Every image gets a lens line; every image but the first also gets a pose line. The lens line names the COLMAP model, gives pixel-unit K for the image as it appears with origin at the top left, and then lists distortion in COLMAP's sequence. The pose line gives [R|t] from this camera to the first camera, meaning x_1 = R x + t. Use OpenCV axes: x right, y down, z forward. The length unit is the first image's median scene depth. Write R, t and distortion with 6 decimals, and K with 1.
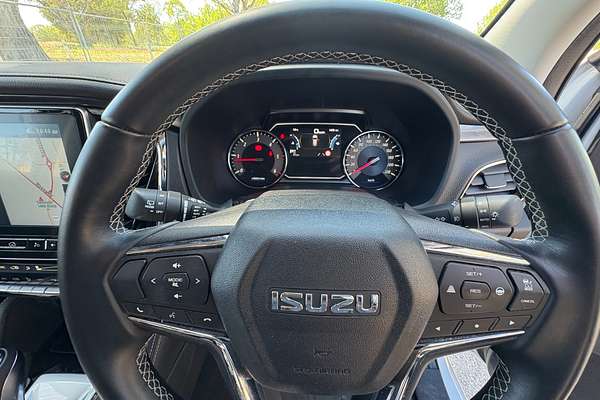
lens RADIAL K [[242.1, 0, 299.1], [0, 242.1, 198.9], [0, 0, 1]] dist [0.011395, 0.000244]
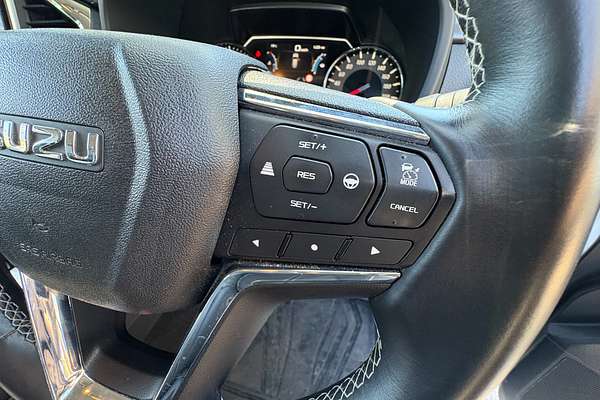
lens RADIAL K [[242.1, 0, 299.9], [0, 242.1, 201.9], [0, 0, 1]] dist [0.011395, 0.000244]
pose [[0.968269, 0.153692, -0.197063, 0.321877], [-0.137898, 0.986203, 0.091588, 0.151893], [0.208420, -0.061507, 0.976103, 0.187068]]
